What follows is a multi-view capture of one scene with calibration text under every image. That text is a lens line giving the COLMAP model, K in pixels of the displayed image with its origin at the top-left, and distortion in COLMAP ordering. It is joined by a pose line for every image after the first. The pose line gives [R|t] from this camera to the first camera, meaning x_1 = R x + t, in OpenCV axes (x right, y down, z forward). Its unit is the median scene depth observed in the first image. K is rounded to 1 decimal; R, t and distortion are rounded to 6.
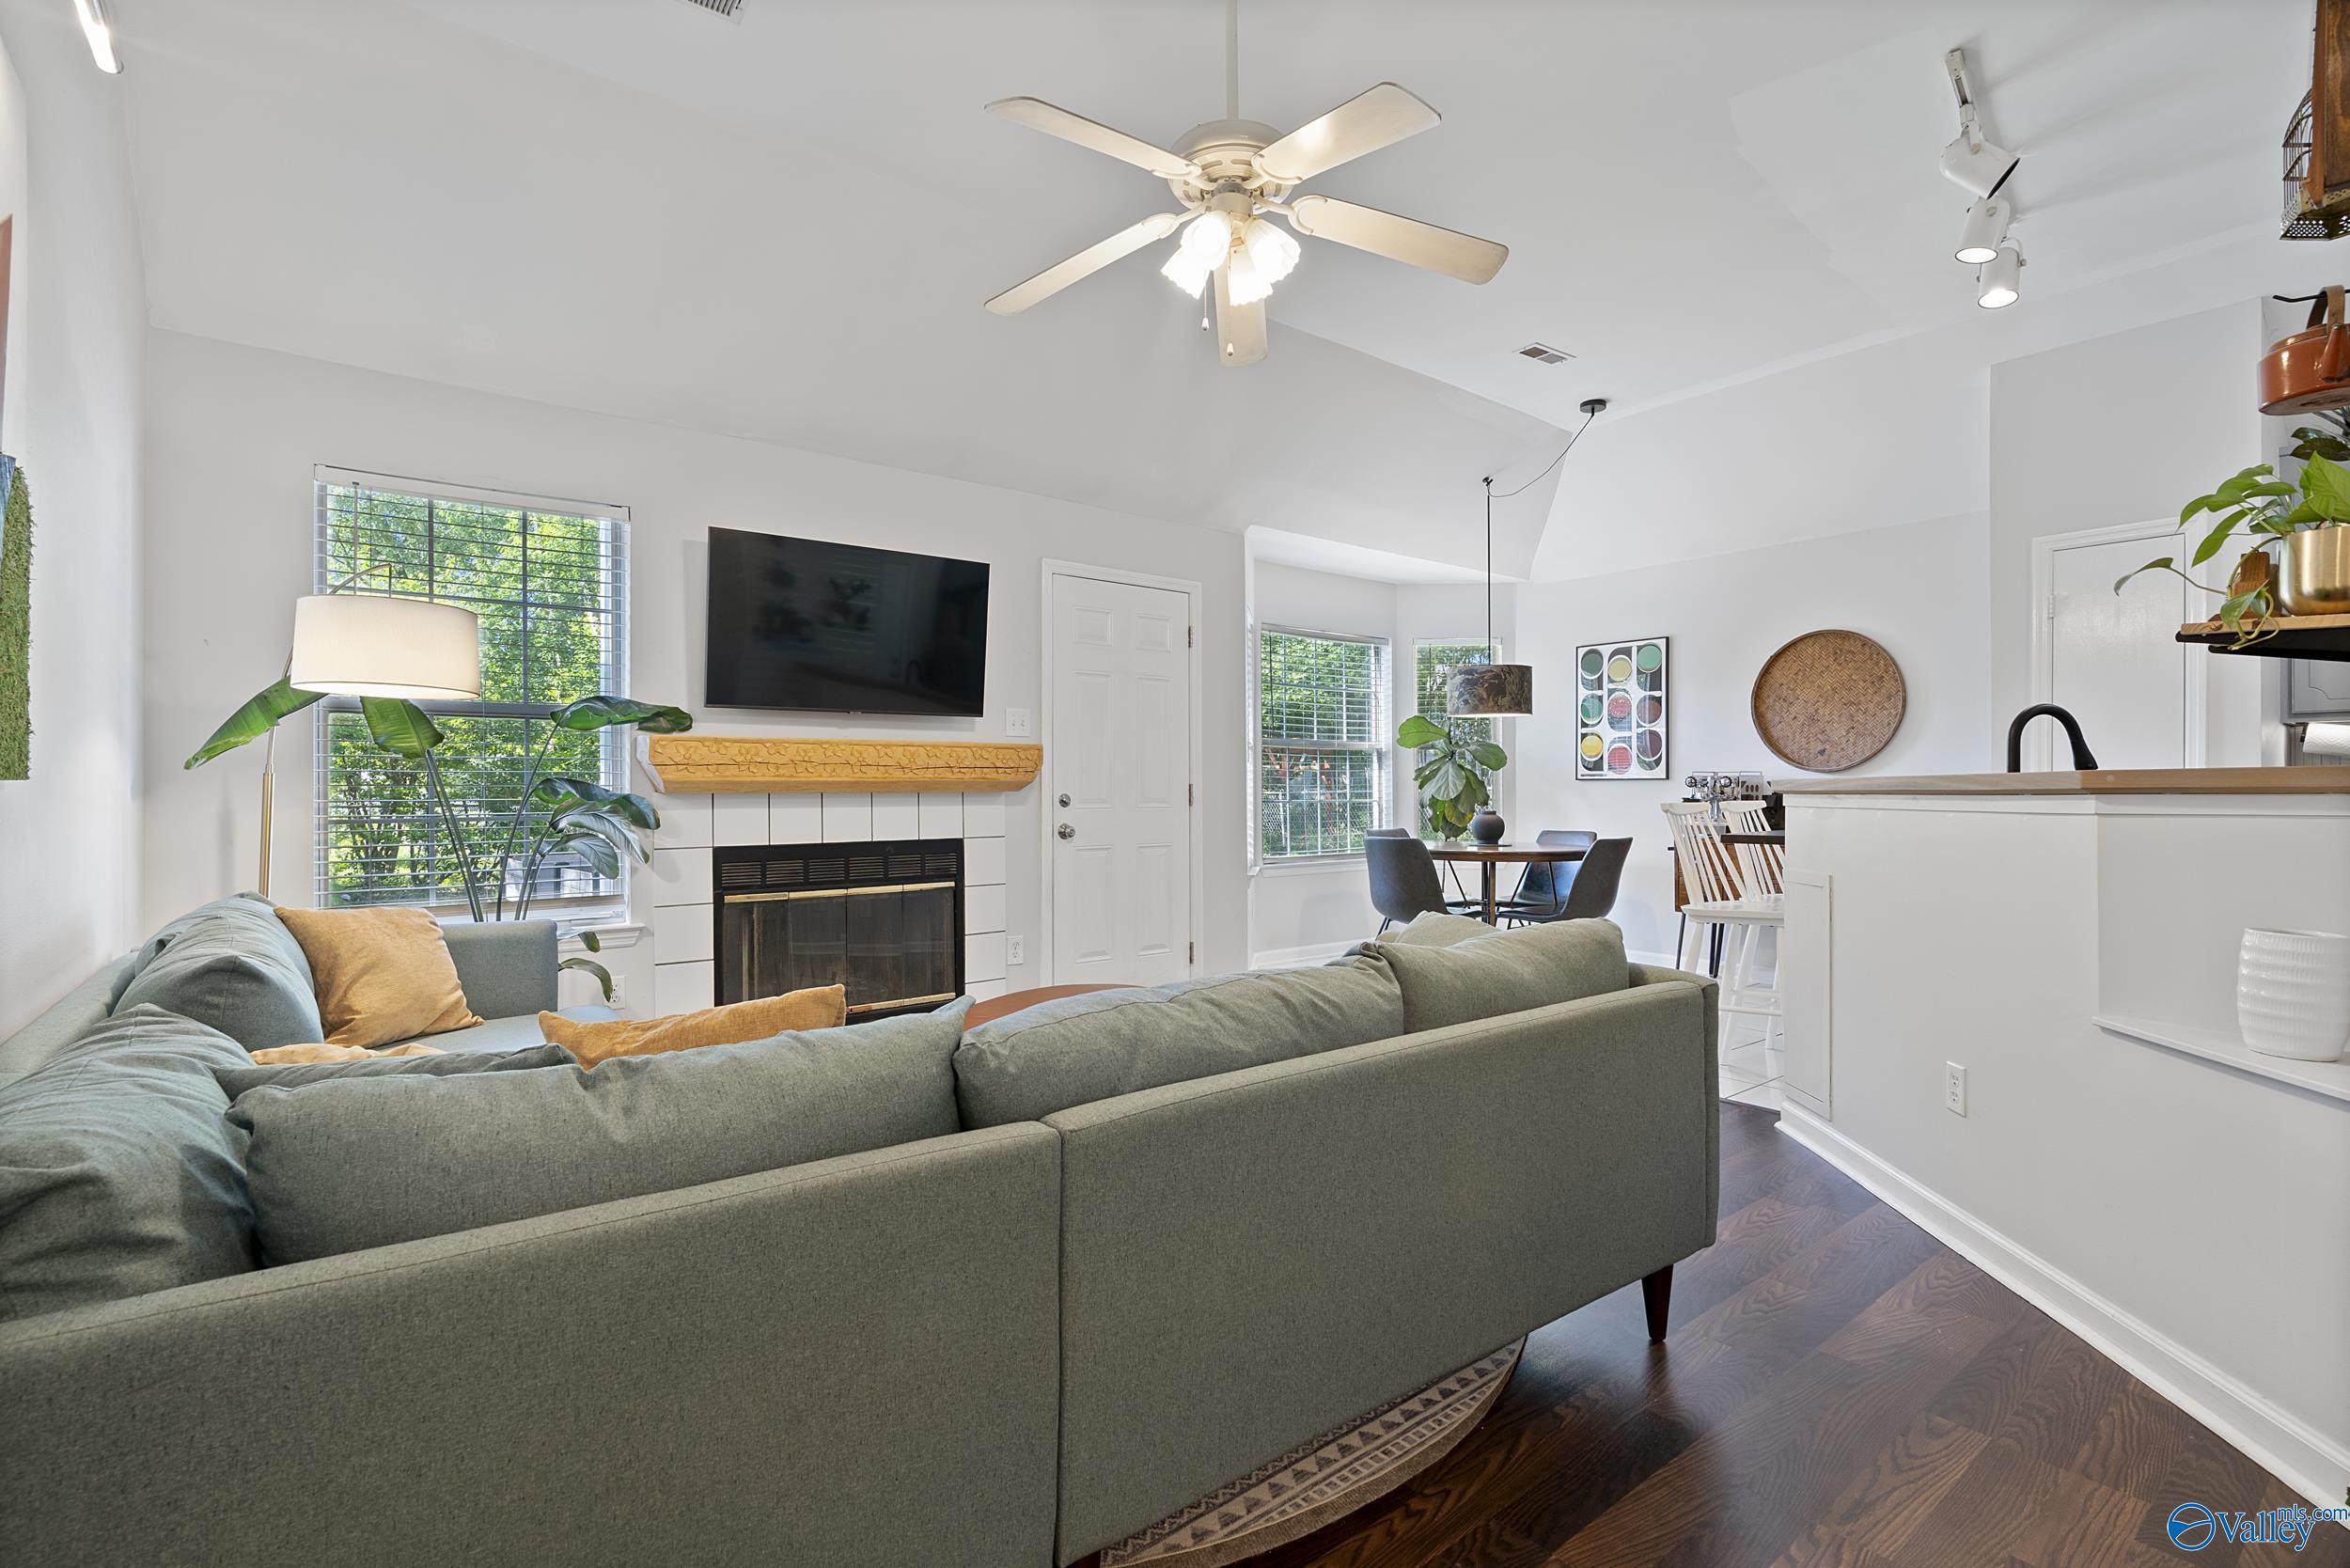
lens RADIAL K [[1088.7, 0, 1187.1], [0, 1088.7, 784.4], [0, 0, 1]] dist [-0.010333, 0.003660]
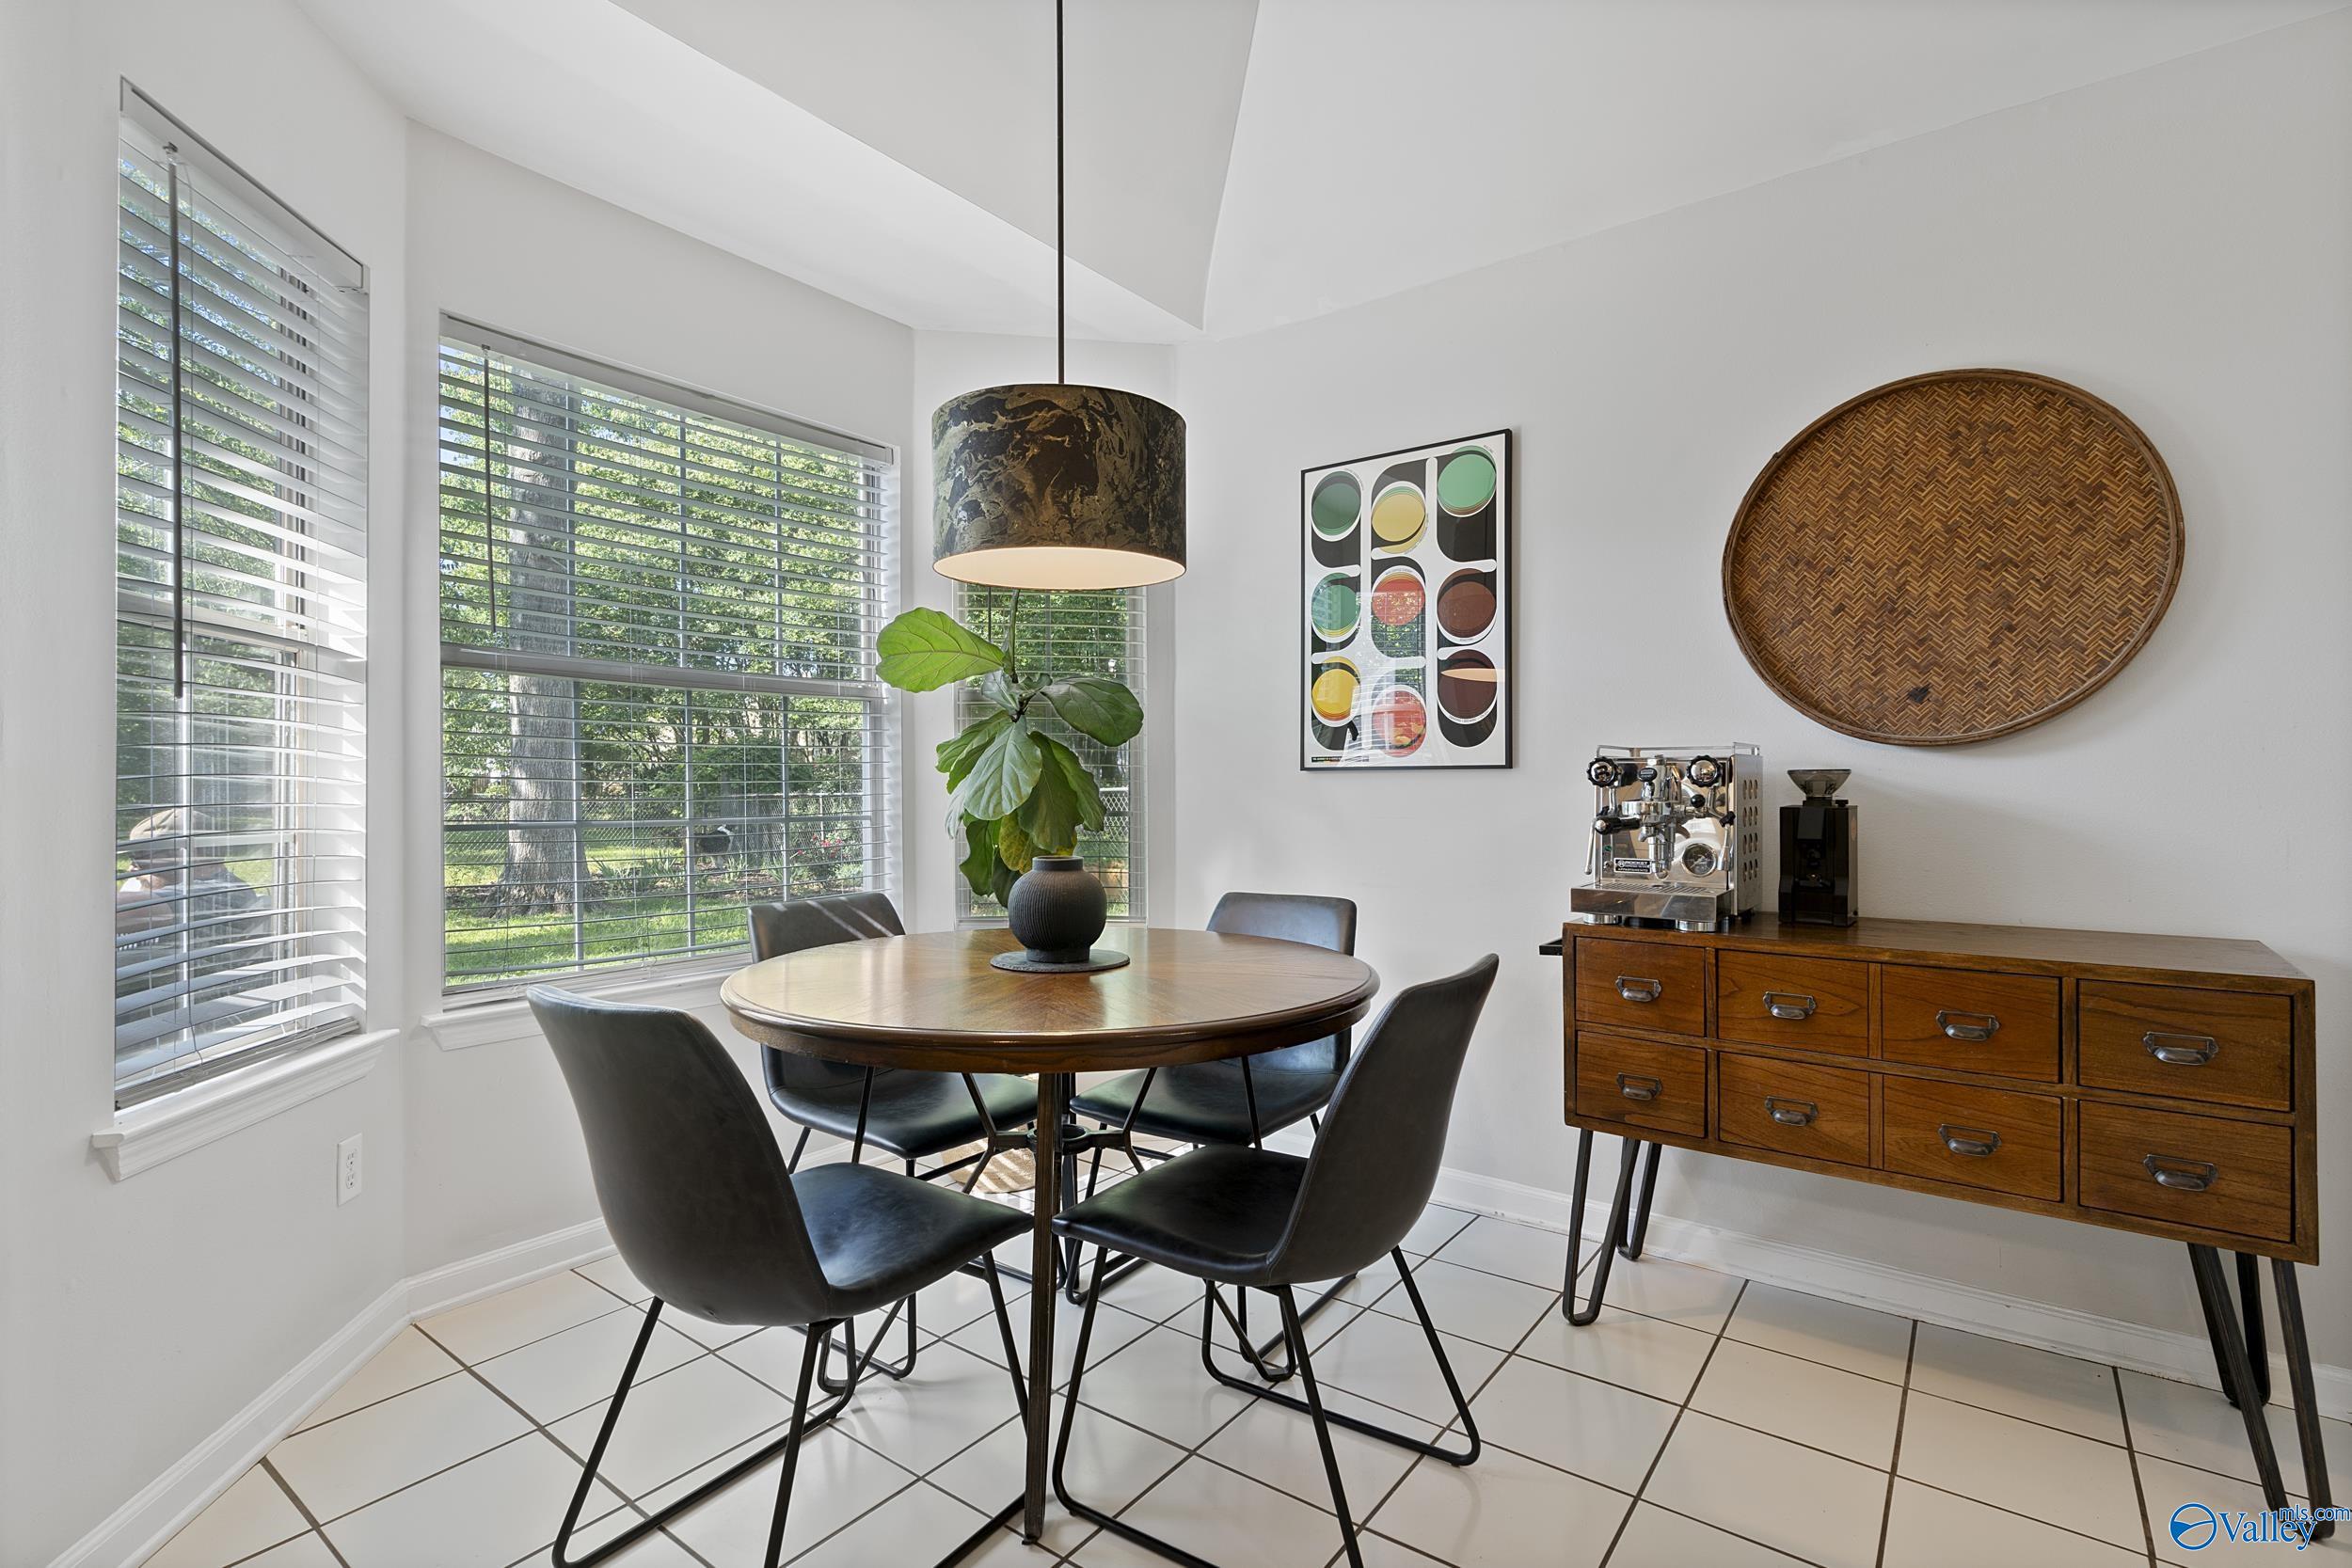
lens RADIAL K [[1089.5, 0, 1174.8], [0, 1089.5, 782.9], [0, 0, 1]] dist [-0.010333, 0.003660]
pose [[0.970033, -0.000681, 0.242972, 0.209599], [0.000446, 0.999999, 0.001023, 0.000720], [-0.242973, -0.000884, 0.970033, 0.610071]]
